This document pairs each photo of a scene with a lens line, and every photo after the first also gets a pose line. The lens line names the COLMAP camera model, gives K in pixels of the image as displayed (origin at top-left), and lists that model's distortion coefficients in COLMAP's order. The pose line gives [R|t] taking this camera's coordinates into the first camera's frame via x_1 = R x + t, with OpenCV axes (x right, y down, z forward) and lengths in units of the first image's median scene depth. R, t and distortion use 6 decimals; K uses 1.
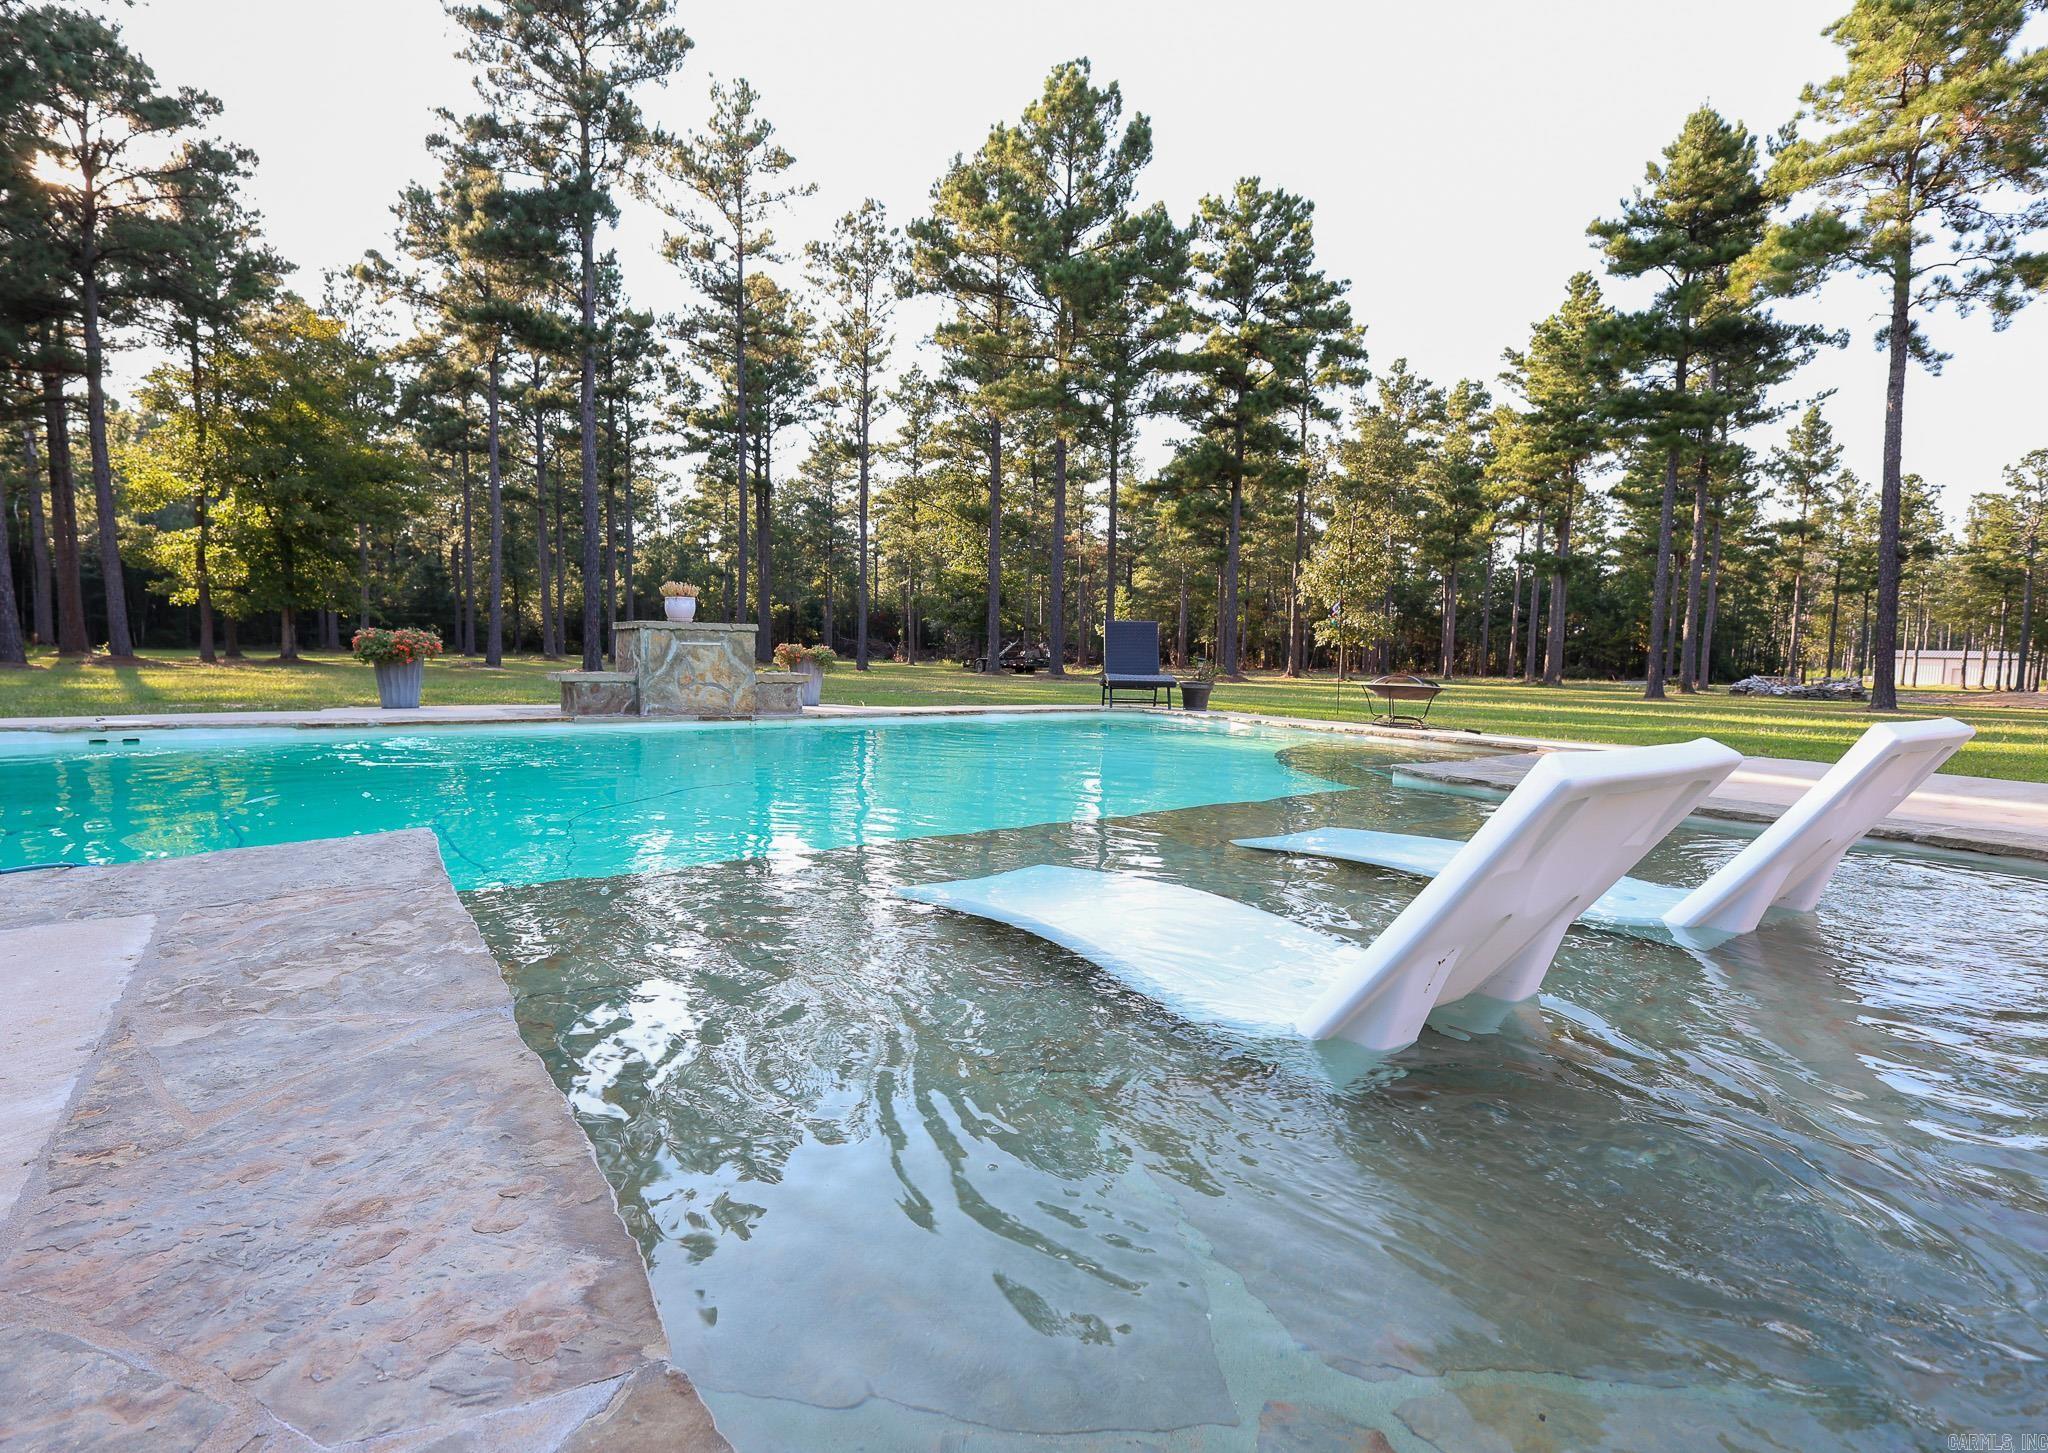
lens RADIAL K [[946.7, 0, 967.0], [0, 946.7, 727.7], [0, 0, 1]] dist [-0.001266, -0.000590]
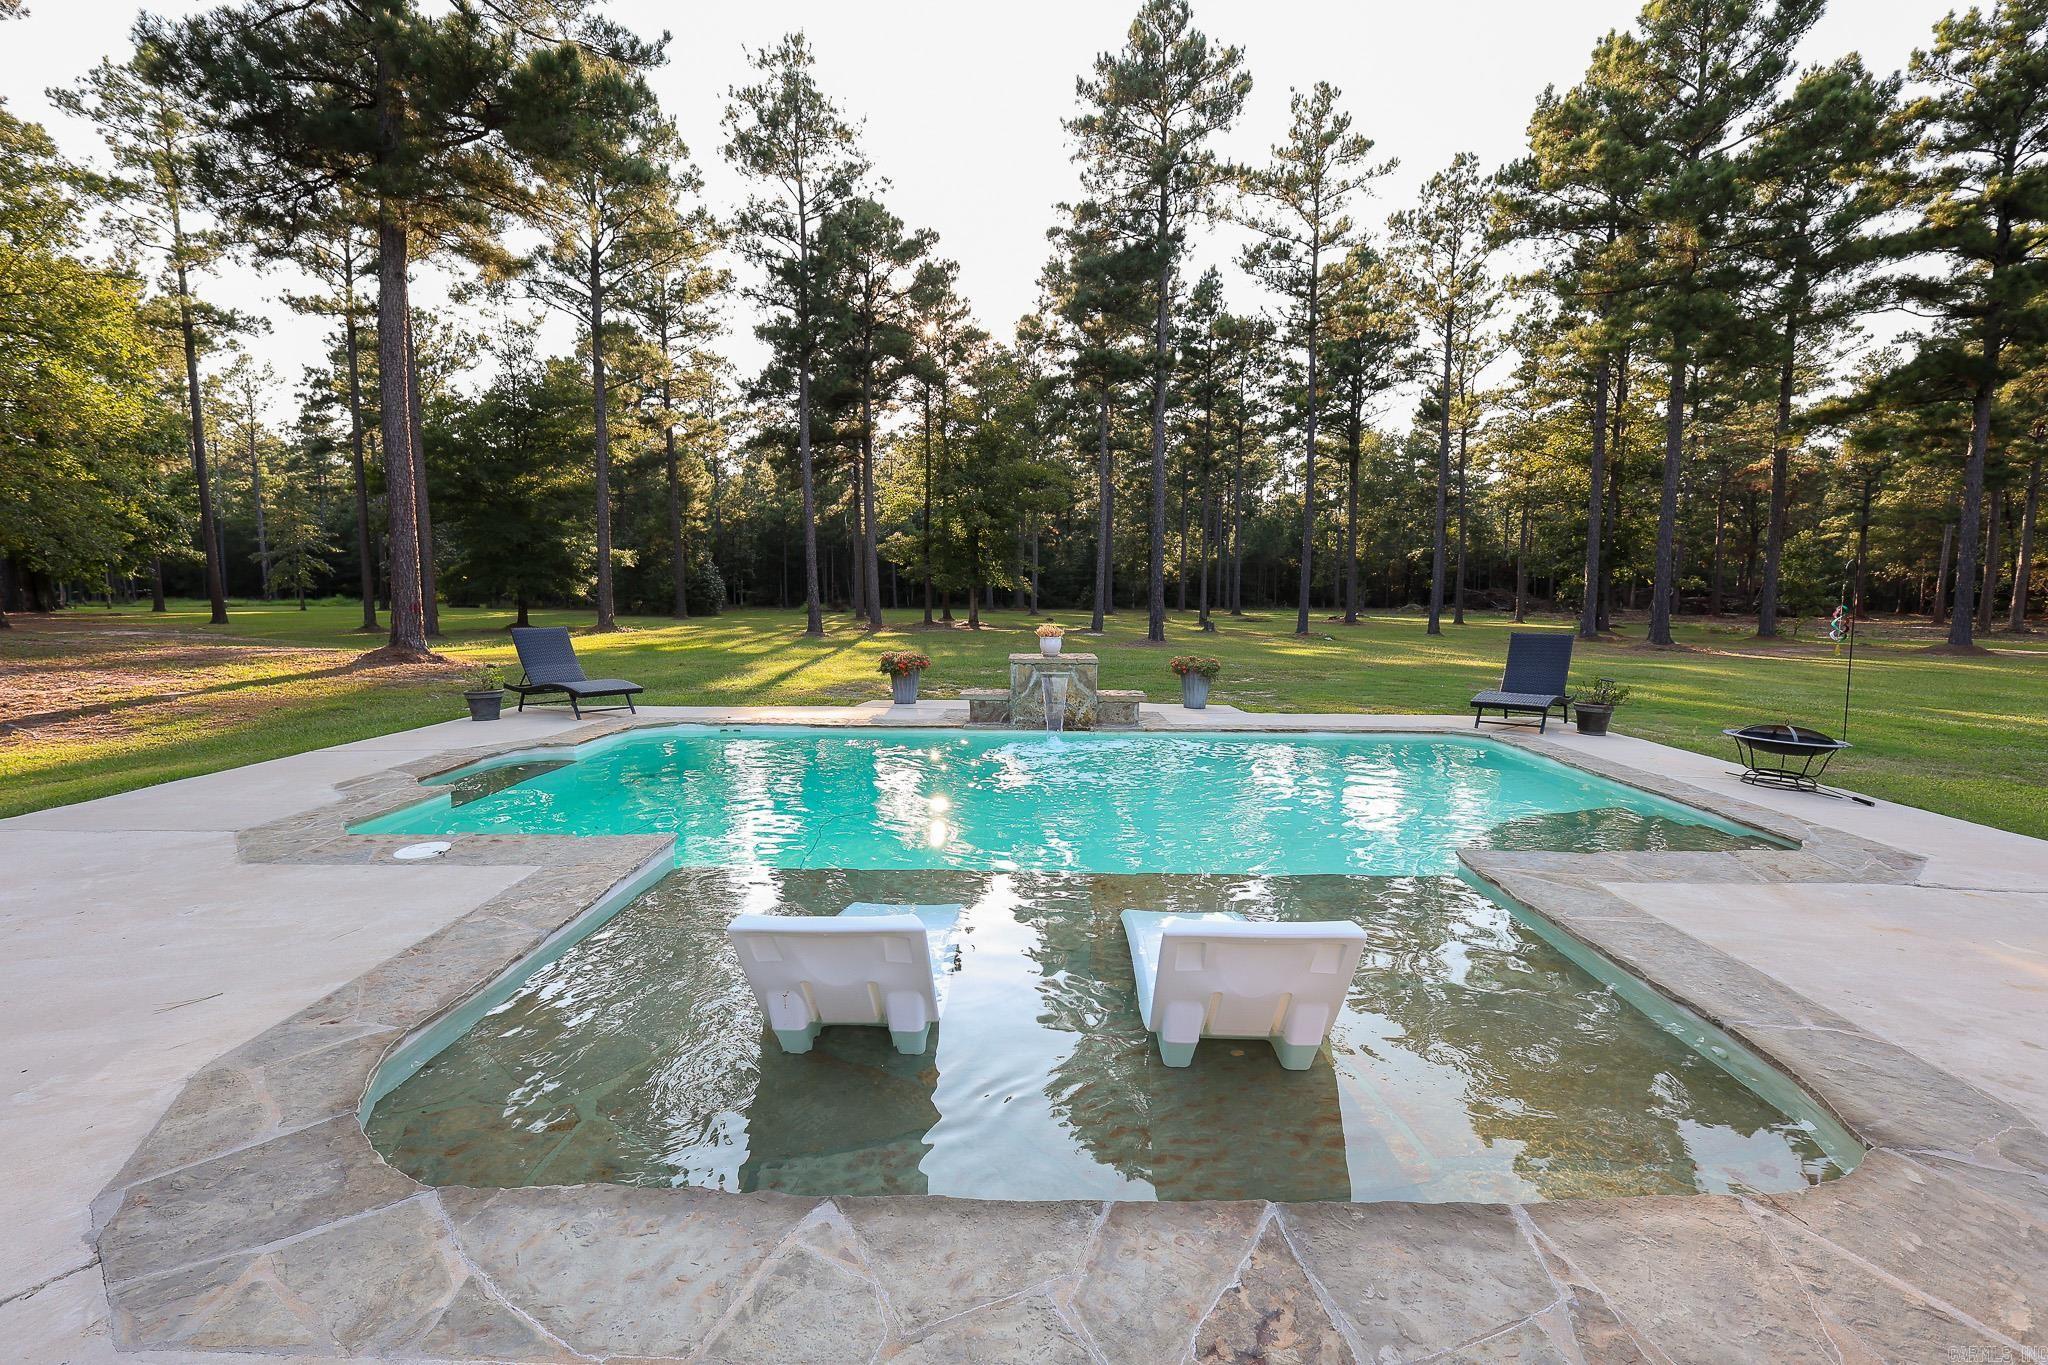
lens RADIAL K [[886.8, 0, 1026.2], [0, 886.8, 682.9], [0, 0, 1]] dist [0.001663, 0.000343]
pose [[0.819653, 0.043355, -0.571217, 0.080261], [-0.034394, 0.999058, 0.026475, -0.020789], [0.571826, -0.002054, 0.820372, -0.013322]]
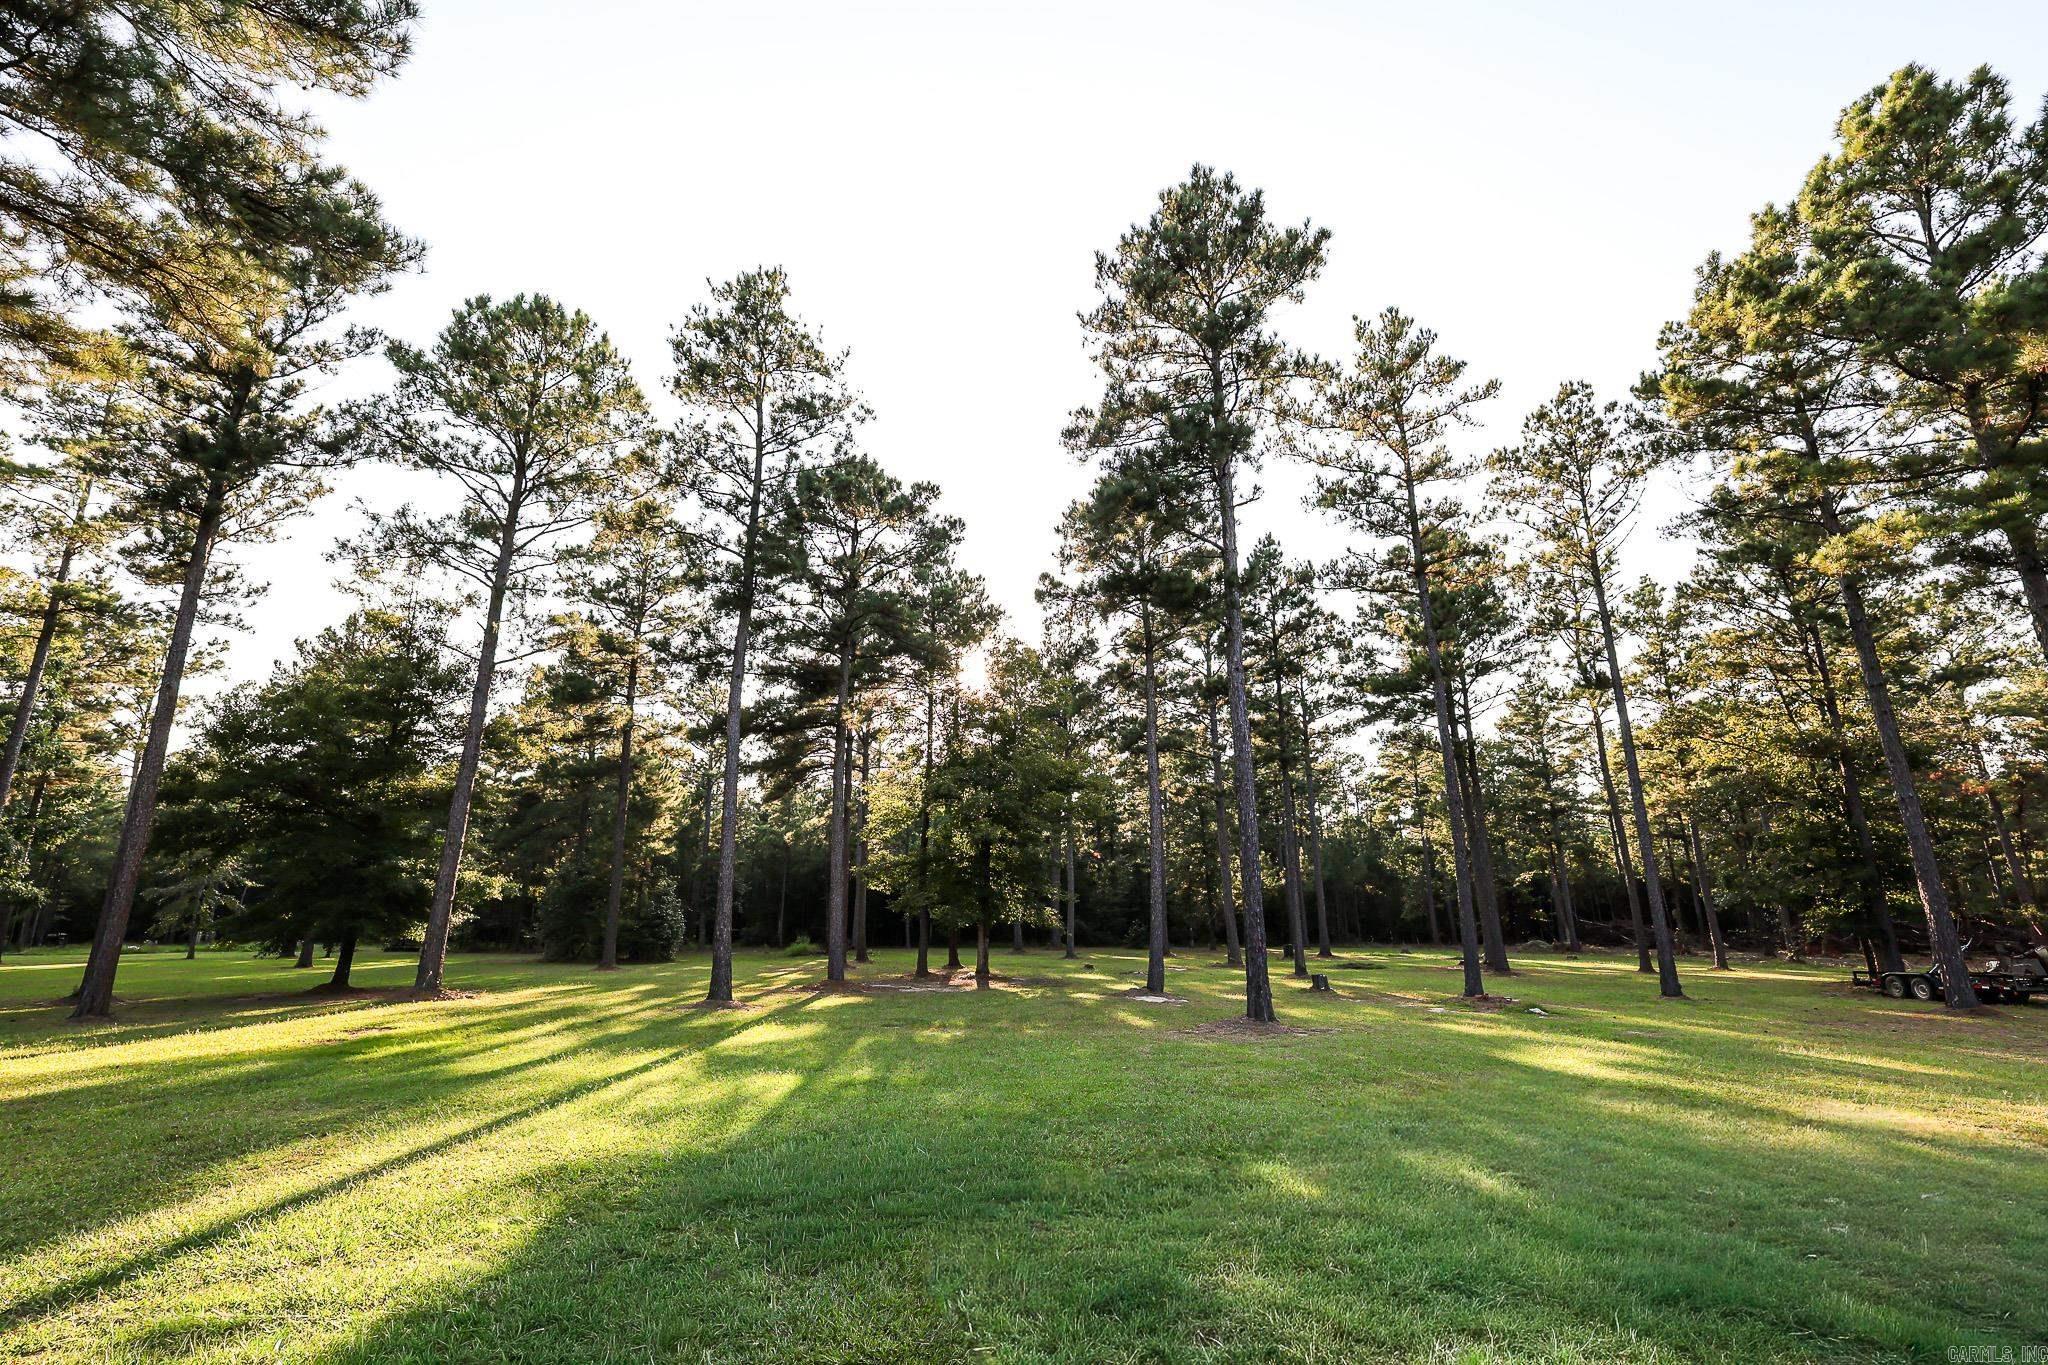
lens RADIAL K [[886.8, 0, 1026.2], [0, 886.8, 682.9], [0, 0, 1]] dist [0.001663, 0.000343]
pose [[0.790024, -0.177284, -0.586883, -0.070463], [-0.034890, 0.942725, -0.331742, -0.050008], [0.612082, 0.282561, 0.738590, 0.234089]]
